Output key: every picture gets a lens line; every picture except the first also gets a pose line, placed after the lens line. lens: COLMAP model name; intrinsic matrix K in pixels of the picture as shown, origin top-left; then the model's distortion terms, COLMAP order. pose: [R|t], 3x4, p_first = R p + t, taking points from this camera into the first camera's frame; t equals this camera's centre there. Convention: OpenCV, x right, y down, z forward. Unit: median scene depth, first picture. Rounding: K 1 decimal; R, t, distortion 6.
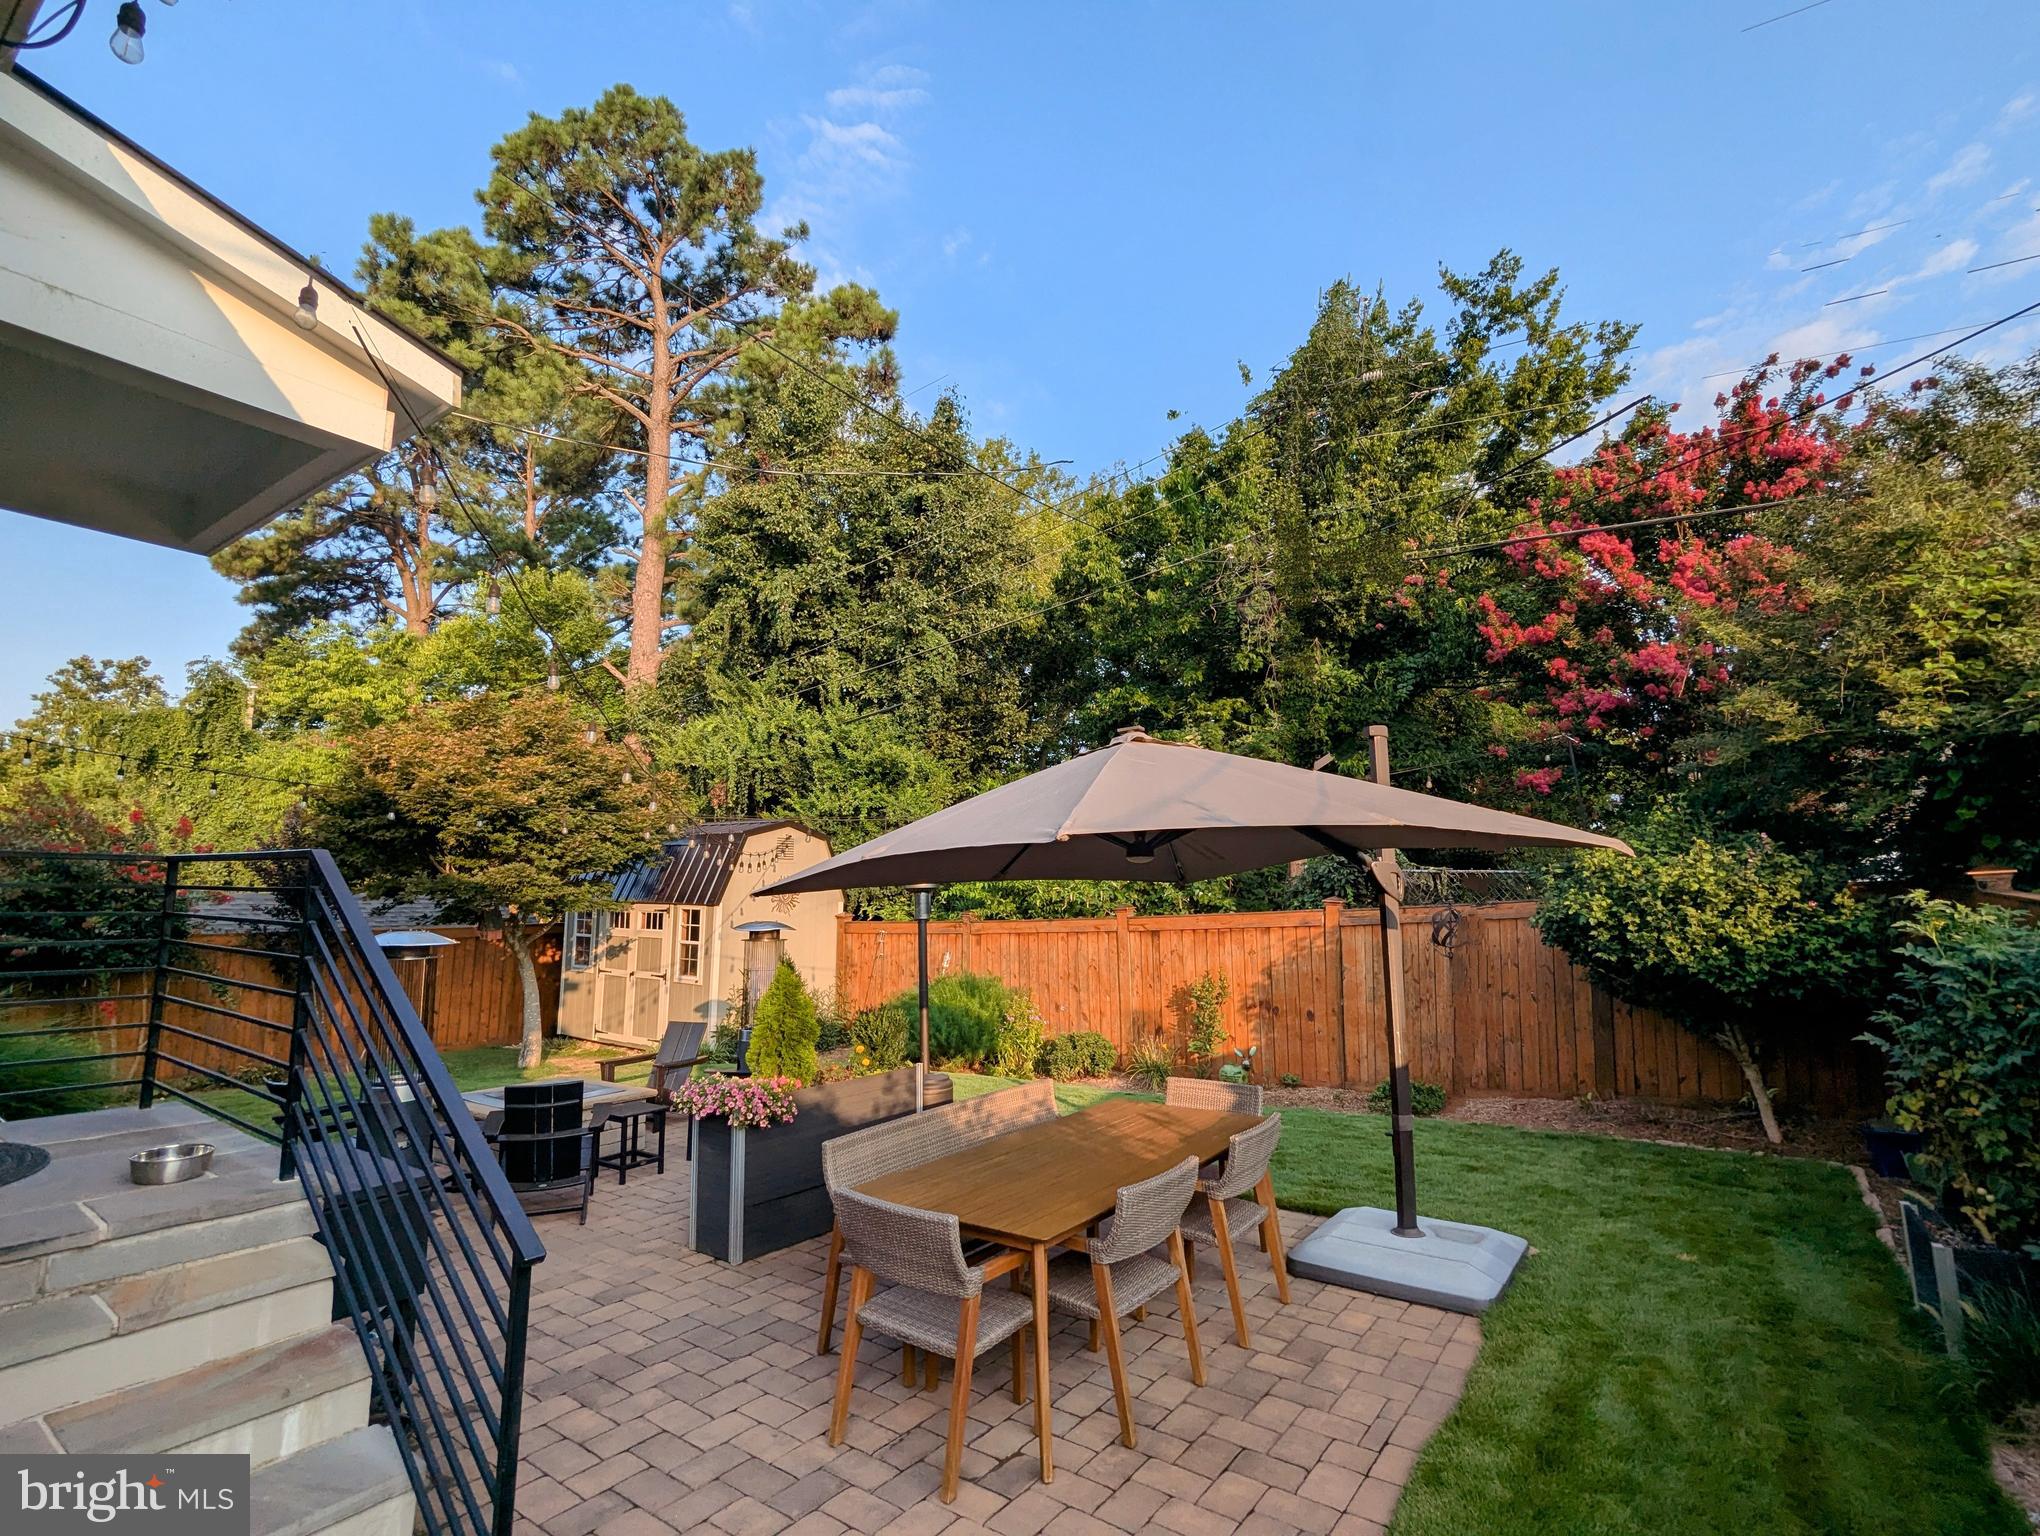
lens RADIAL K [[963.3, 0, 1019.9], [0, 963.3, 762.6], [0, 0, 1]] dist [-0.001148, -0.000894]
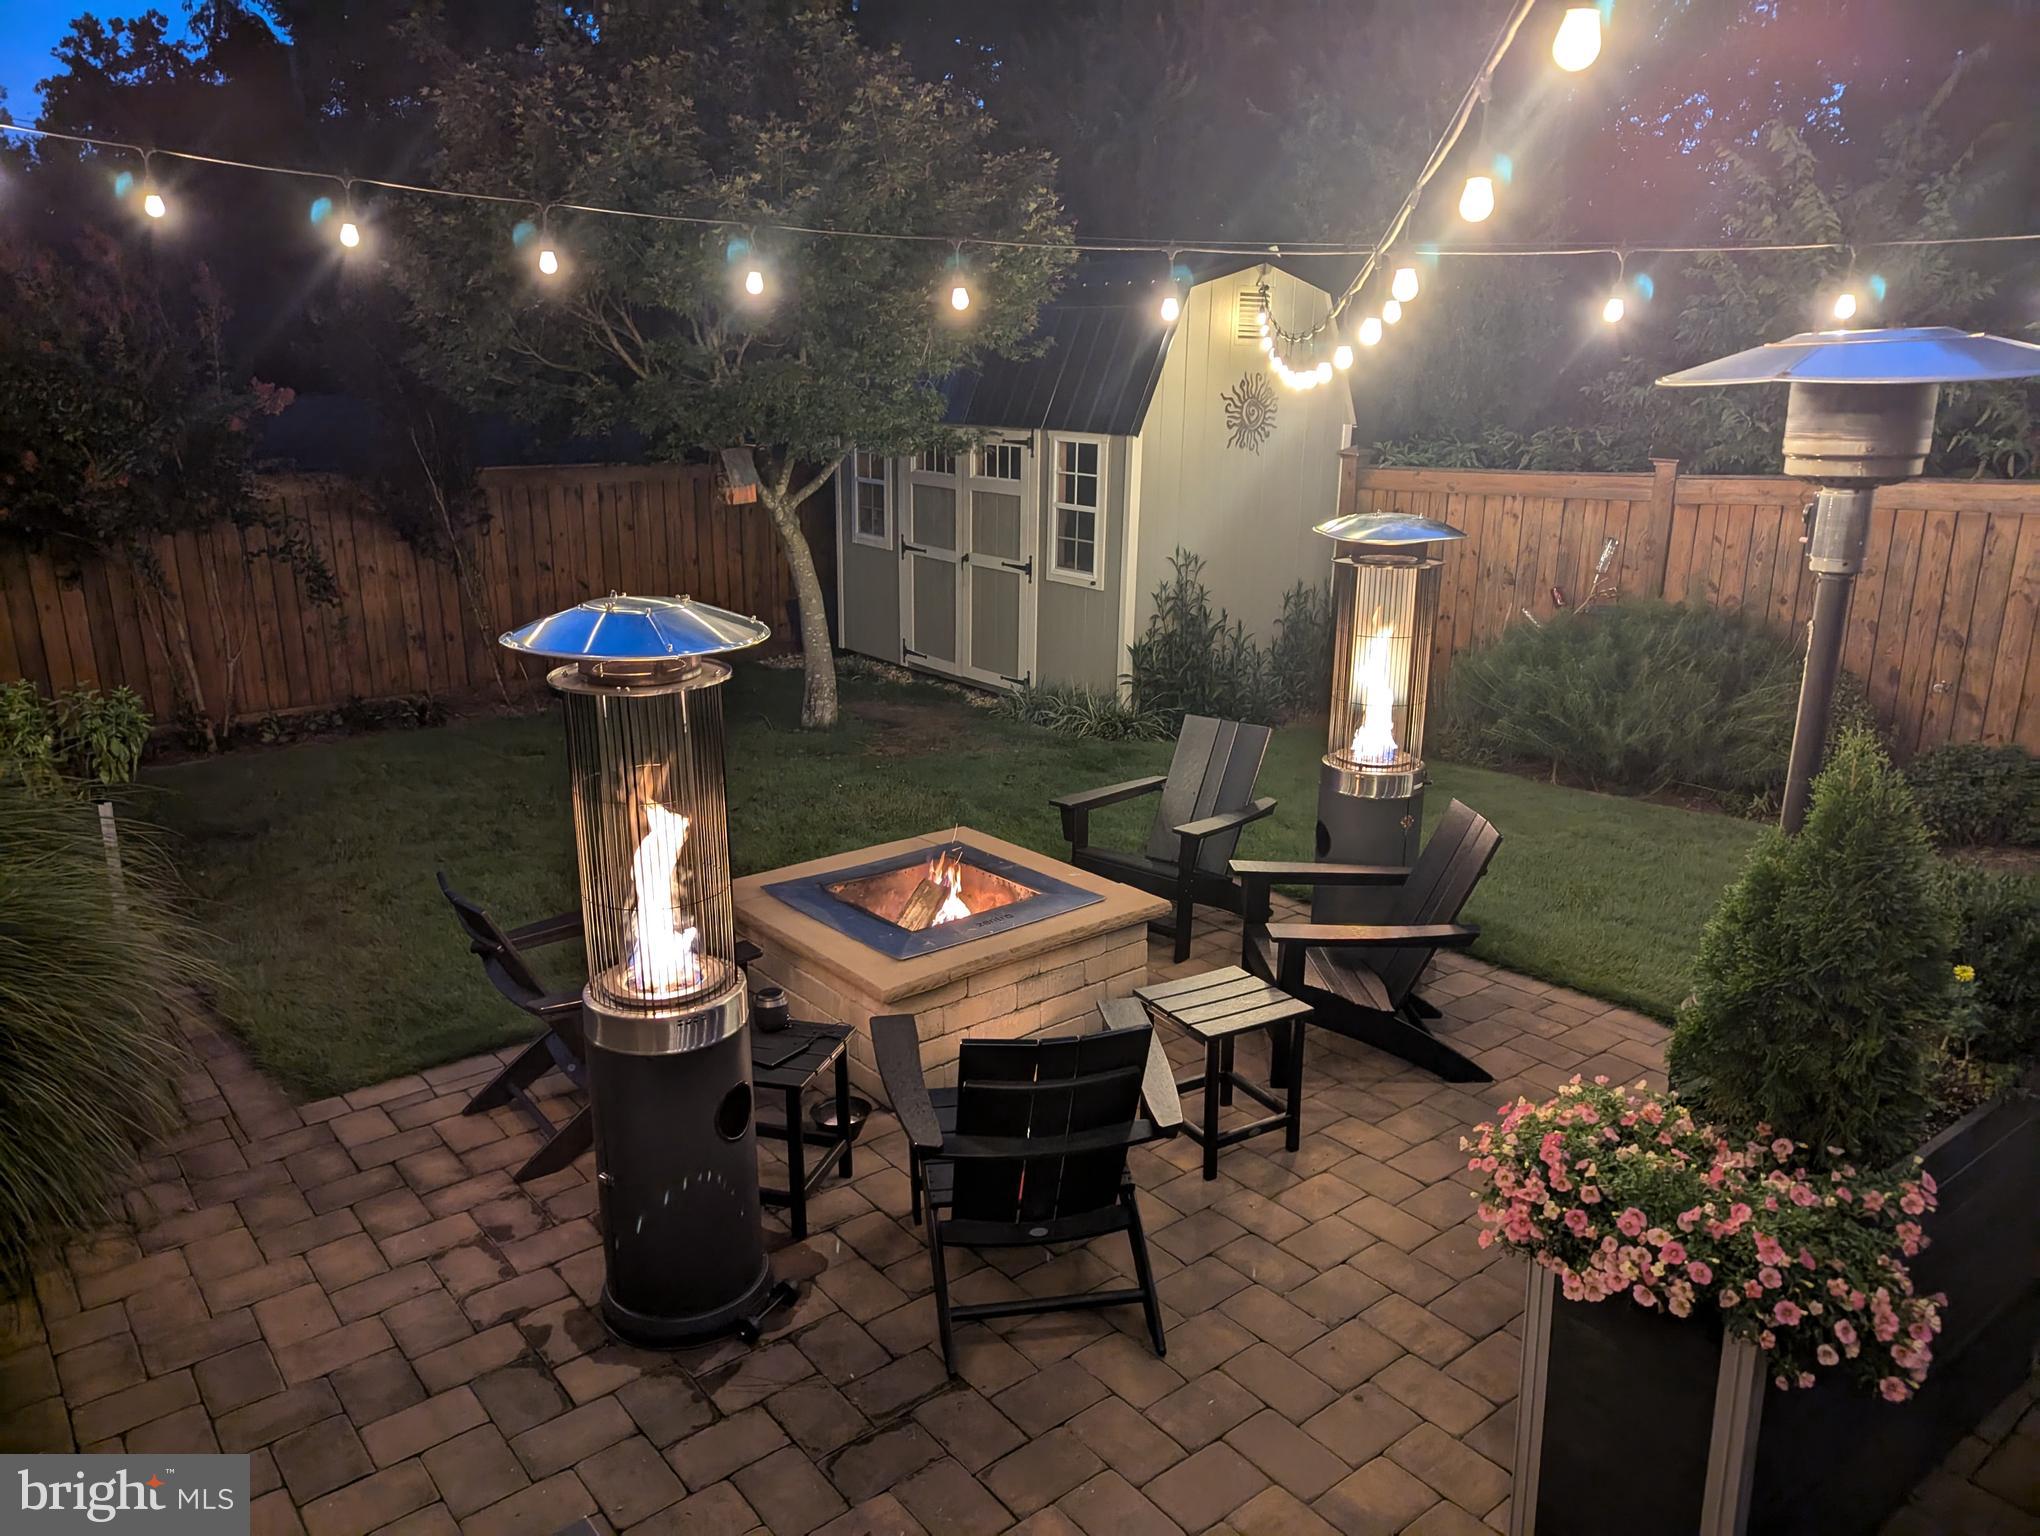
lens RADIAL K [[1432.2, 0, 1026.1], [0, 1432.2, 819.0], [0, 0, 1]] dist [0.056174, -0.042172]
pose [[0.965098, 0.079584, -0.249505, -0.136060], [0.032290, 0.909281, 0.414928, 0.013557], [0.259892, -0.408502, 0.874975, 0.204171]]
